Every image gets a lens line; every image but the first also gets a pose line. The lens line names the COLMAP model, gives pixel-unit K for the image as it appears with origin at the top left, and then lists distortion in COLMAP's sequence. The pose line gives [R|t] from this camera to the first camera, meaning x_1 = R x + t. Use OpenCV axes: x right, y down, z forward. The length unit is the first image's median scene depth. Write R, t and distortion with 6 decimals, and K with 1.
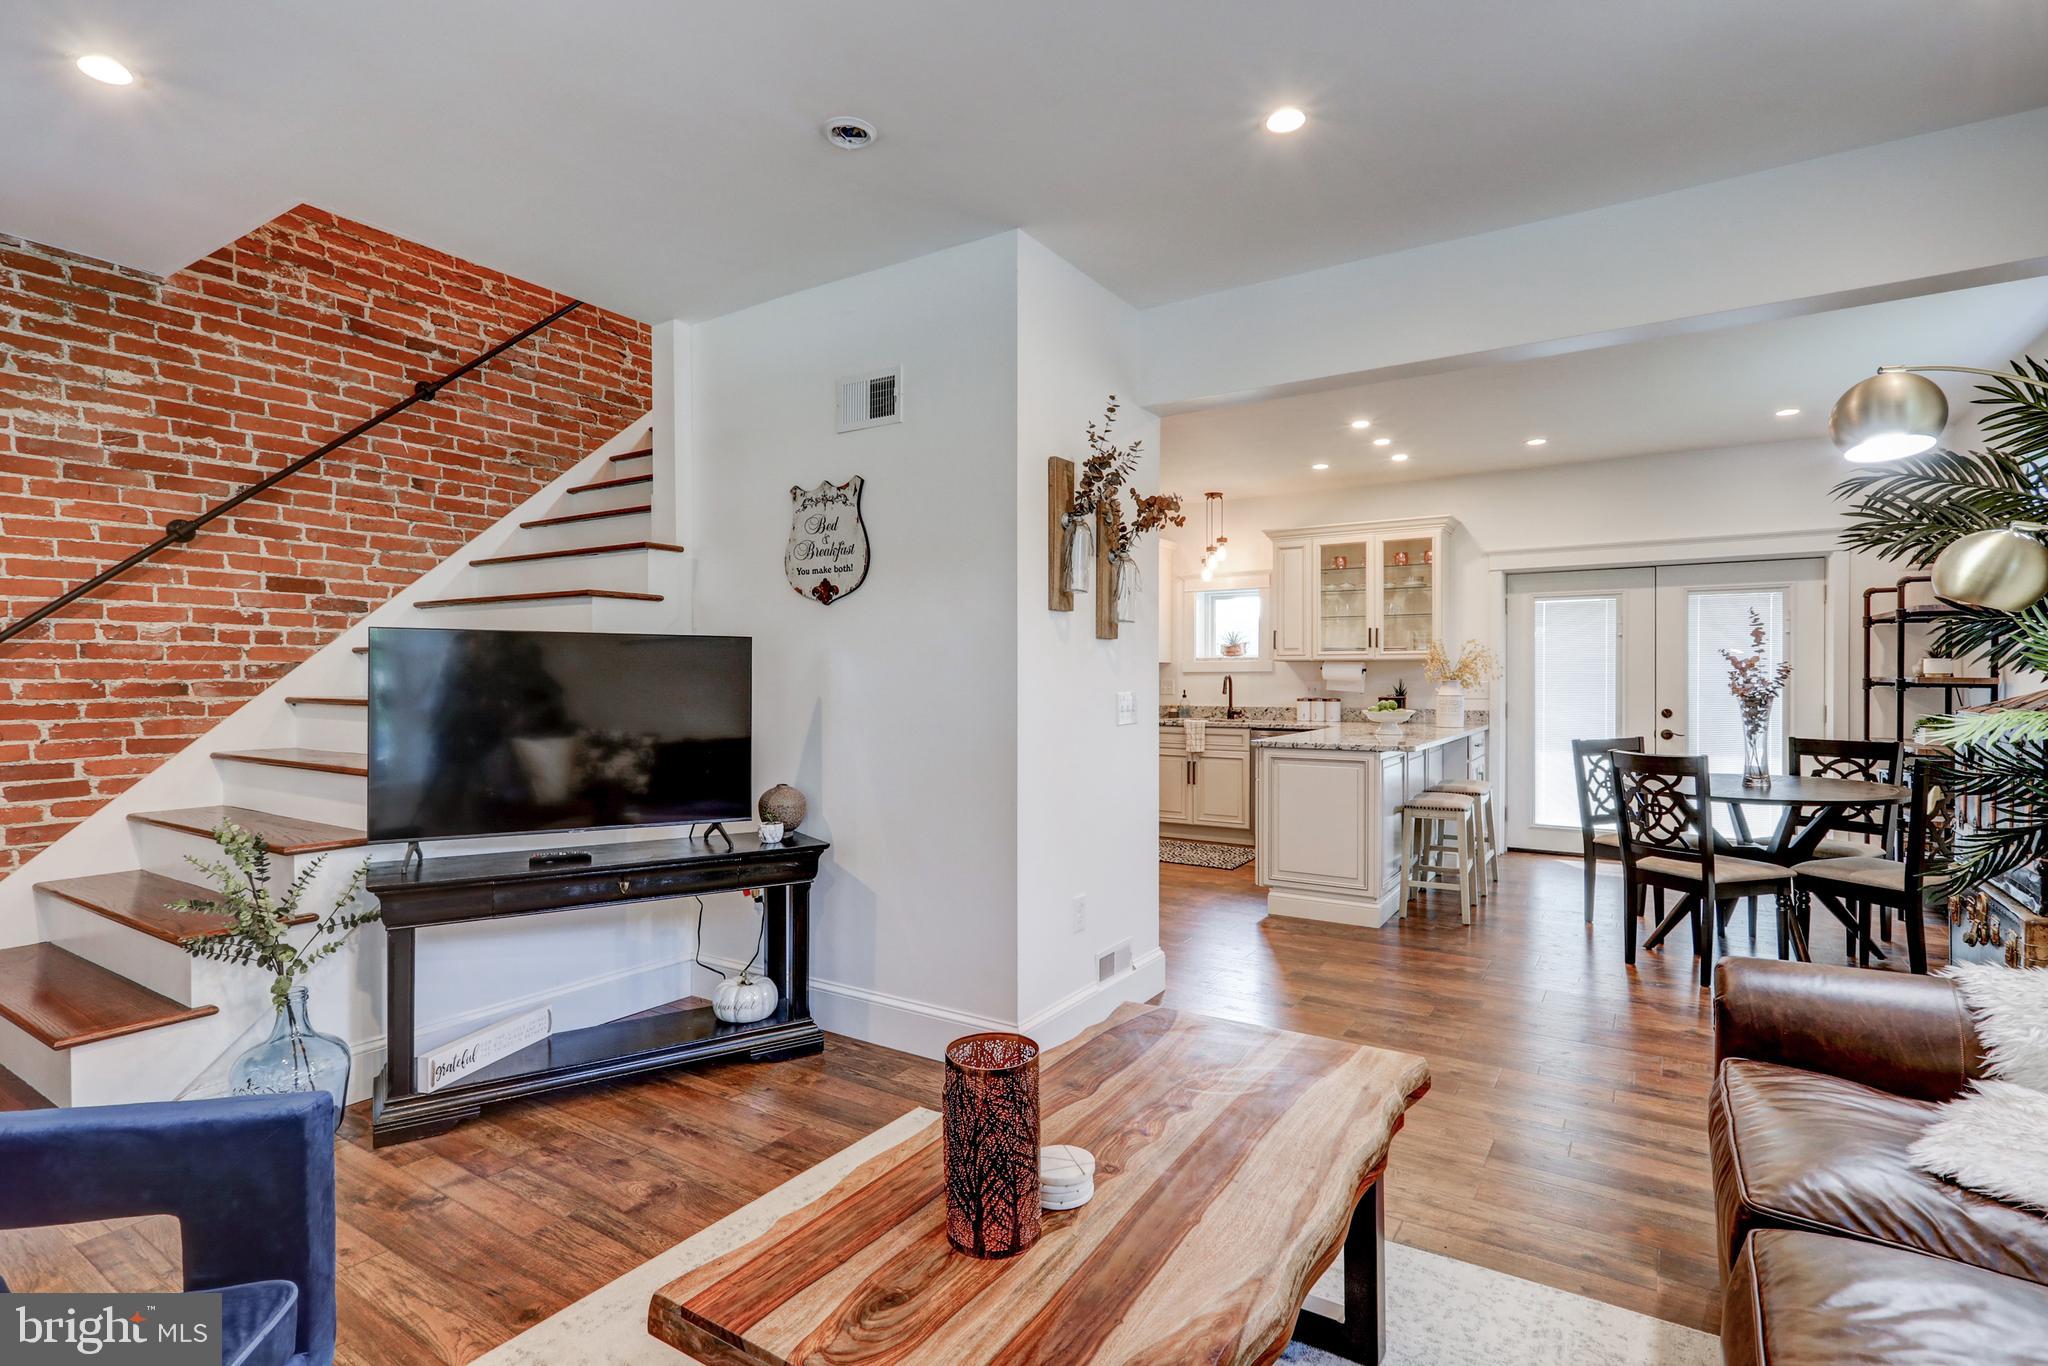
lens RADIAL K [[966.6, 0, 1061.2], [0, 966.6, 685.7], [0, 0, 1]] dist [-0.004976, 0.003051]
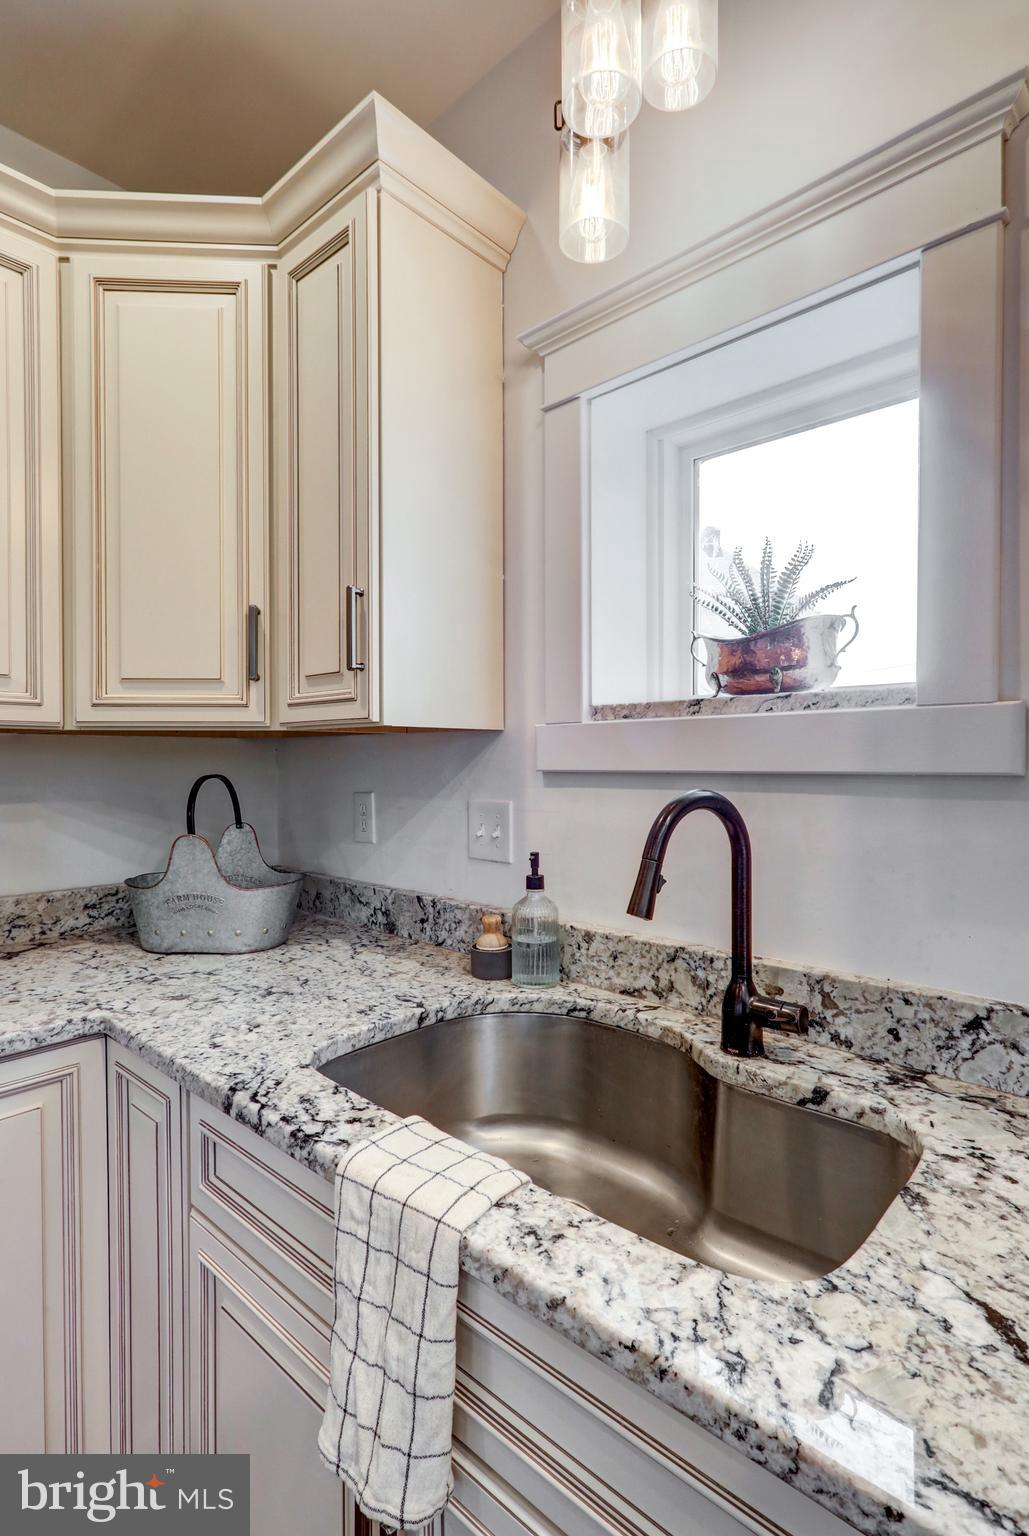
lens RADIAL K [[724.9, 0, 527.5], [0, 724.9, 771.7], [0, 0, 1]] dist [-0.004976, 0.003051]
pose [[0.980352, 0.001267, -0.197253, 0.175054], [0.000186, 0.999973, 0.007346, -0.016697], [0.197257, -0.007238, 0.980325, 0.930472]]
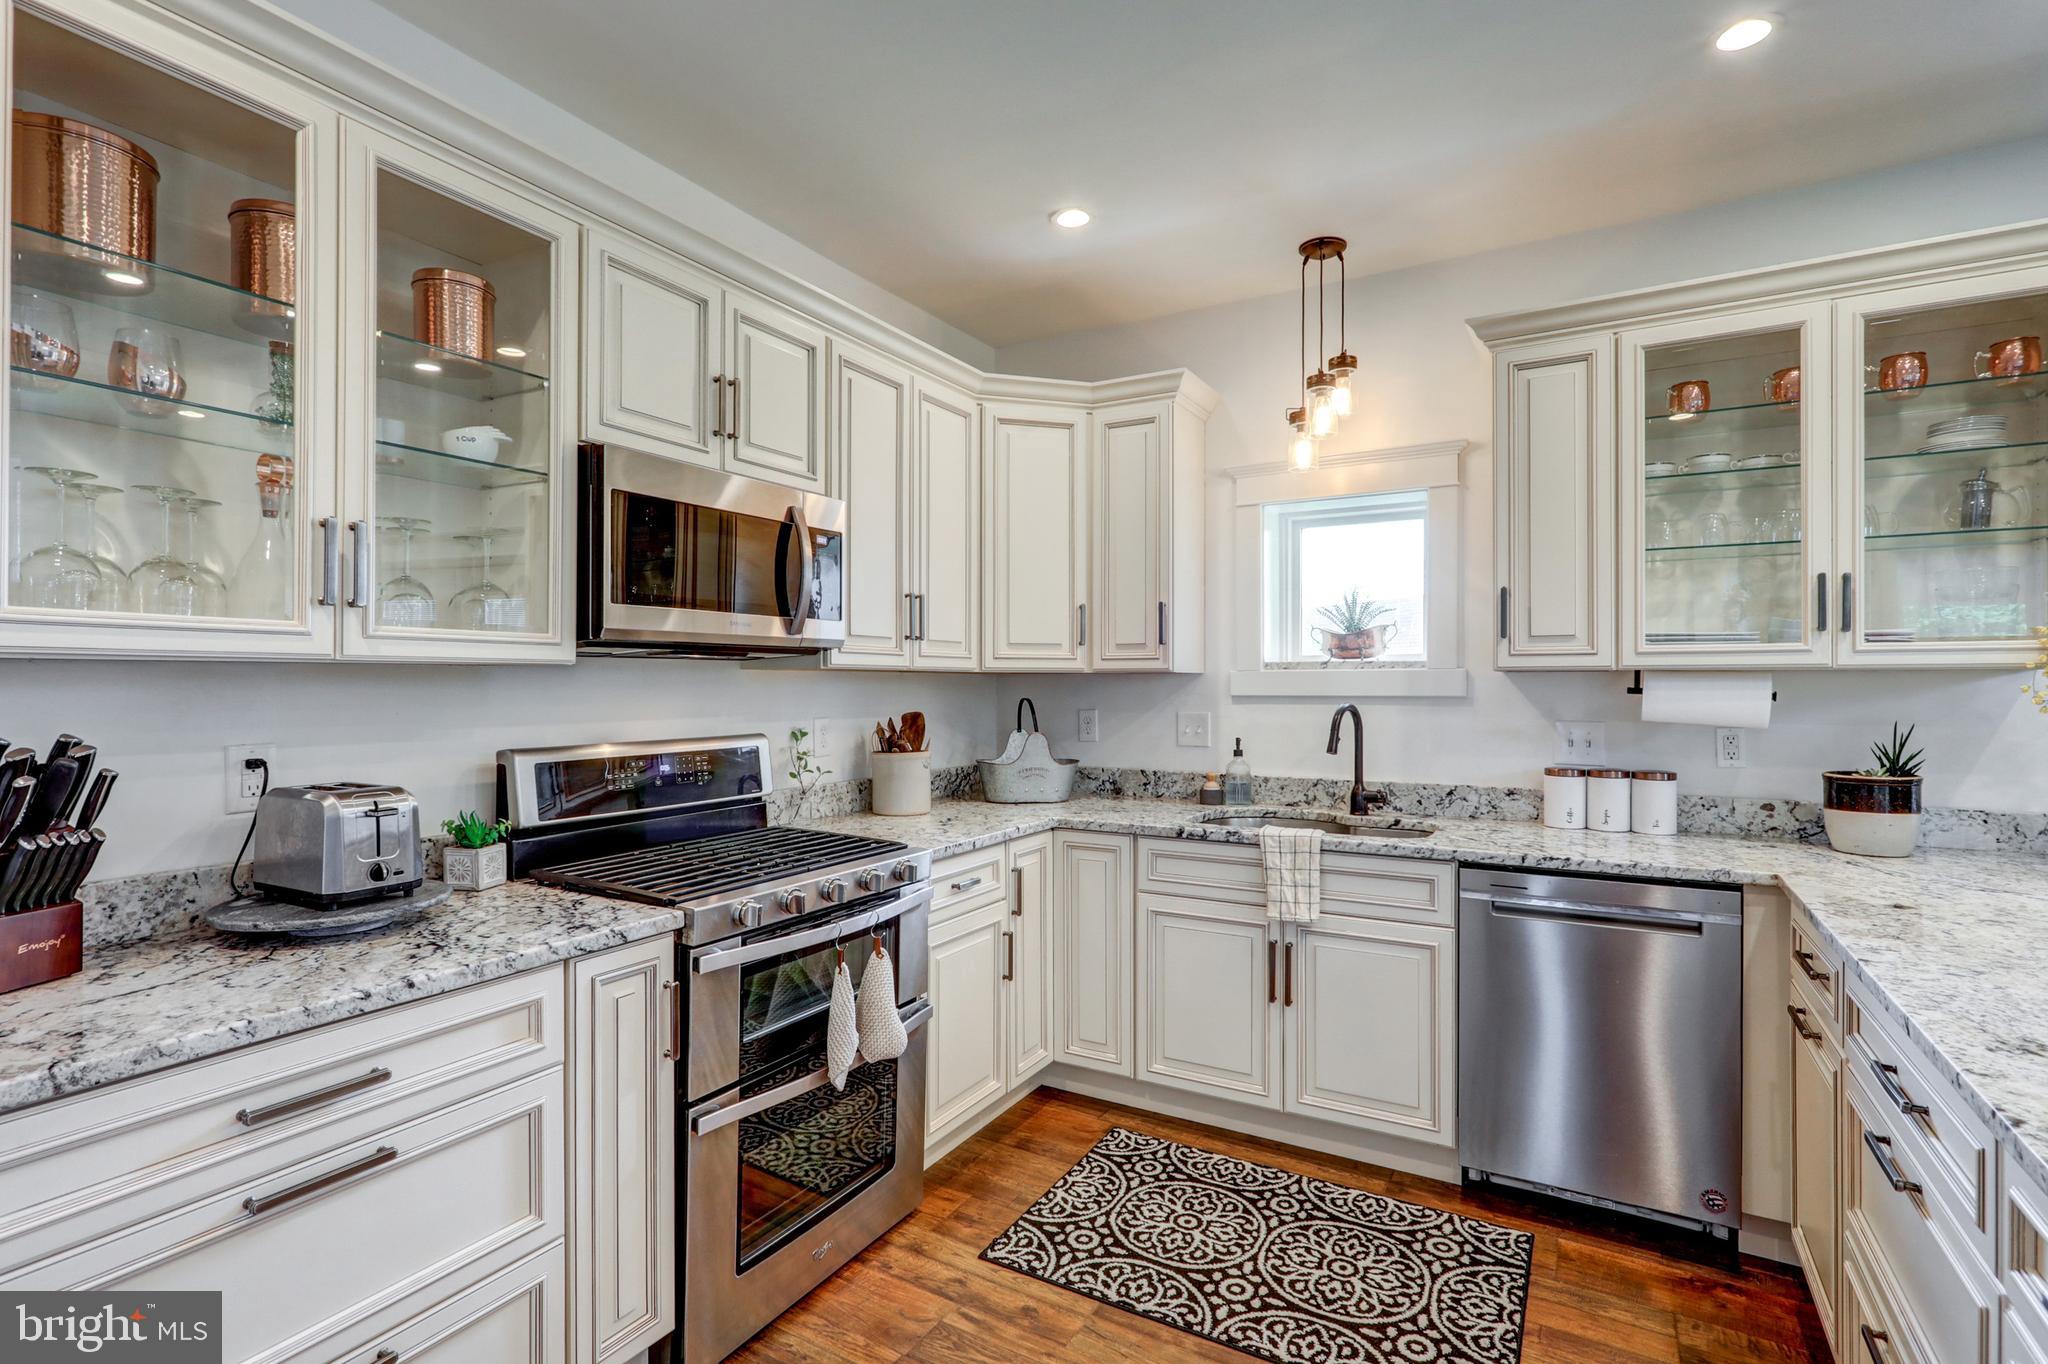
lens RADIAL K [[966.6, 0, 1040.8], [0, 966.6, 679.3], [0, 0, 1]] dist [-0.004976, 0.003051]
pose [[0.999701, 0.001339, 0.024413, 0.035619], [-0.001053, 0.999931, -0.011717, -0.017854], [-0.024427, 0.011688, 0.999633, 0.646169]]
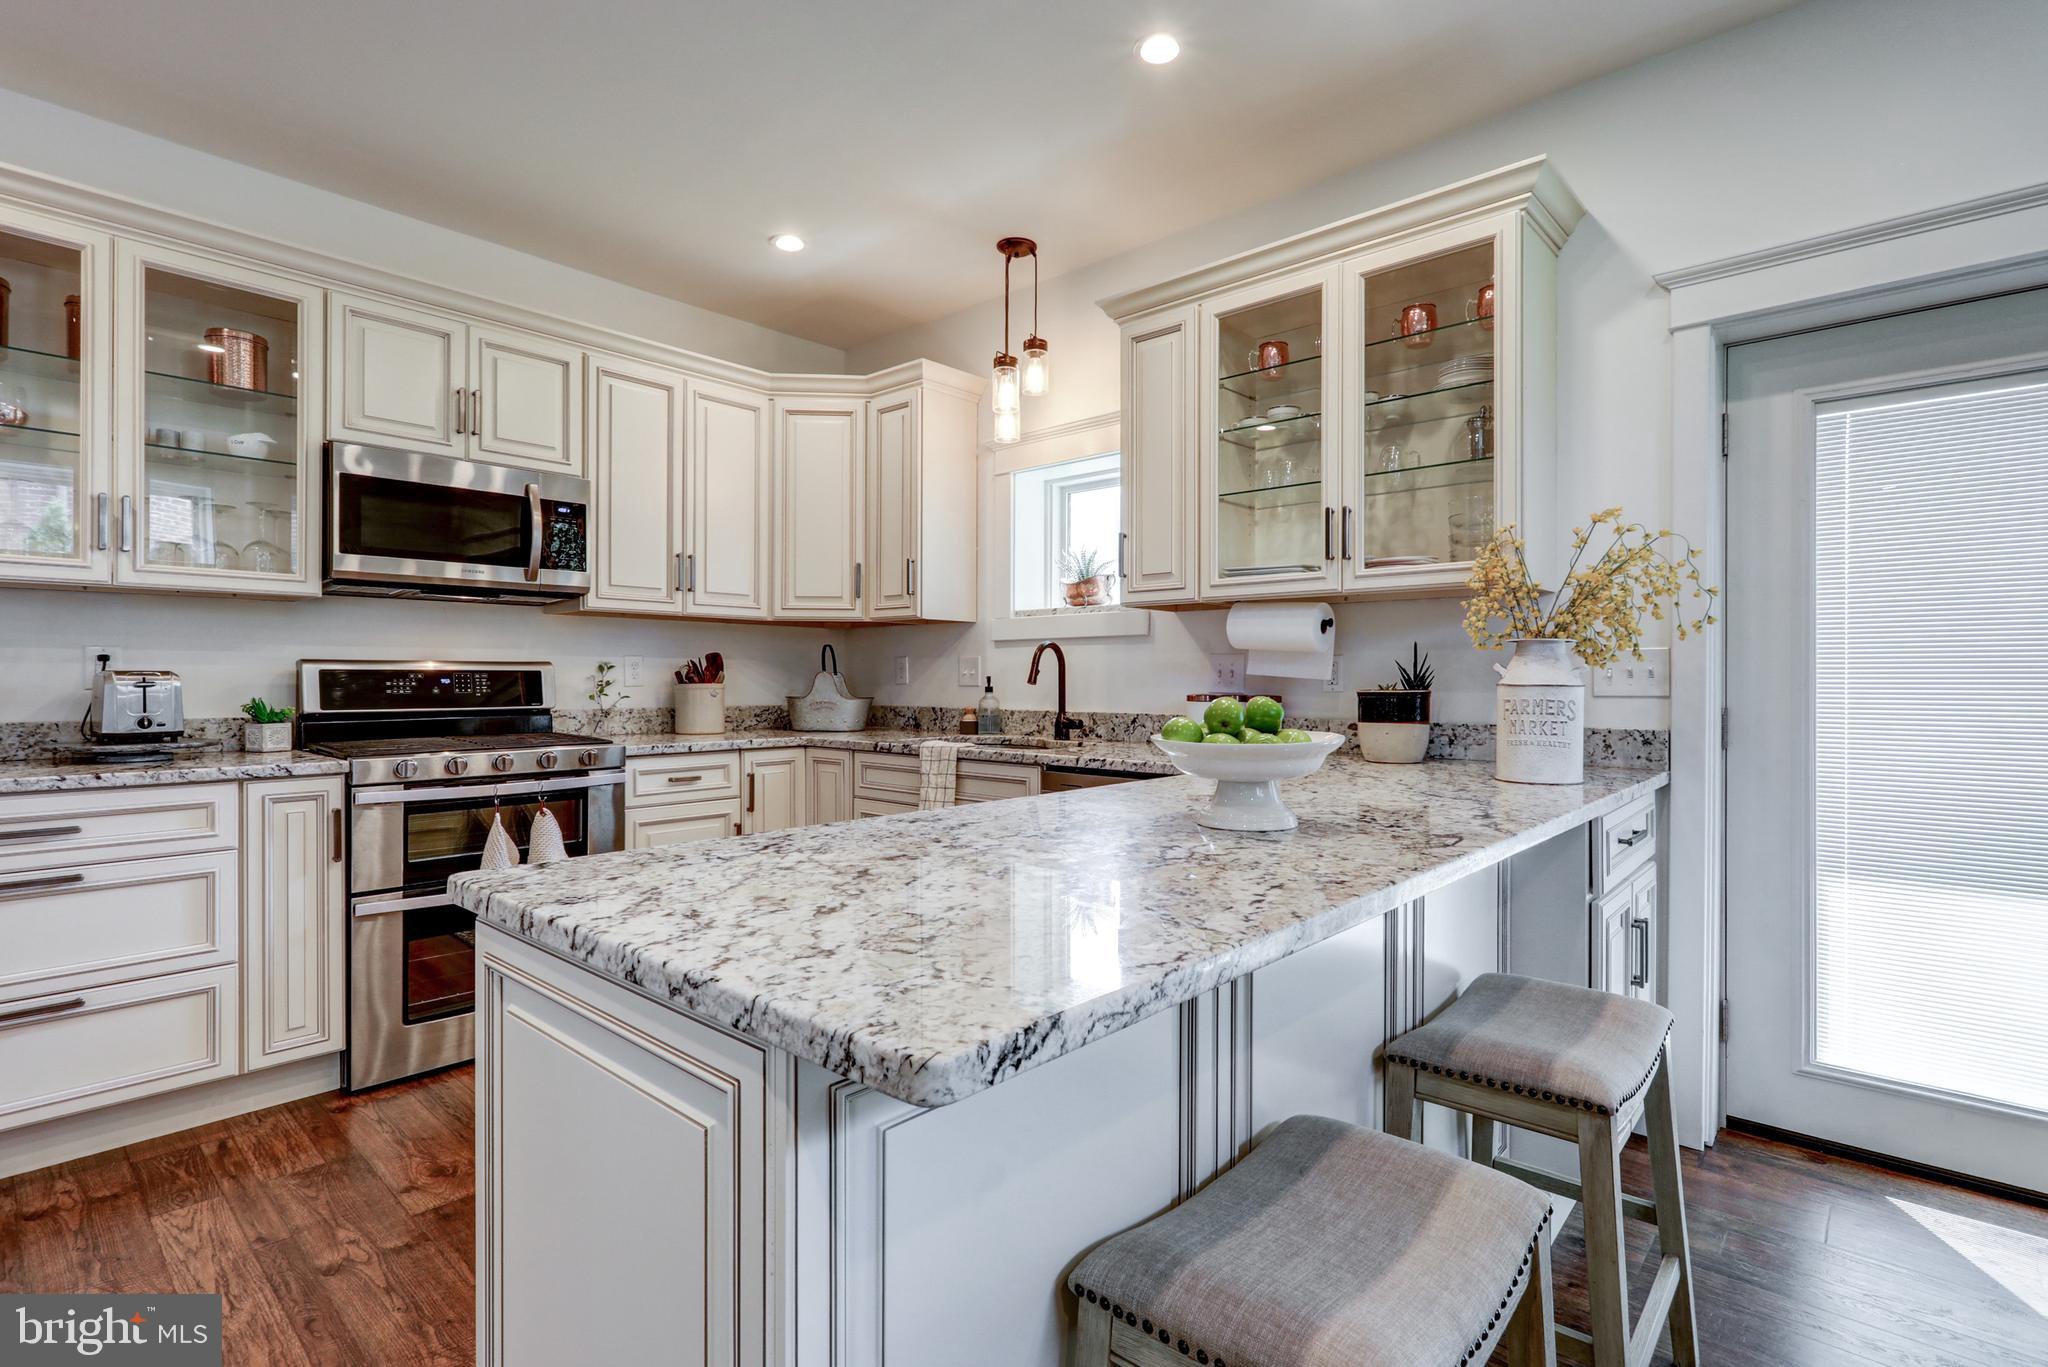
lens RADIAL K [[966.6, 0, 1060.5], [0, 966.6, 678.7], [0, 0, 1]] dist [-0.004976, 0.003051]
pose [[0.985162, 0.002158, -0.171613, 0.271690], [-0.003604, 0.999961, -0.008118, 0.010164], [0.171588, 0.008616, 0.985131, 0.588701]]
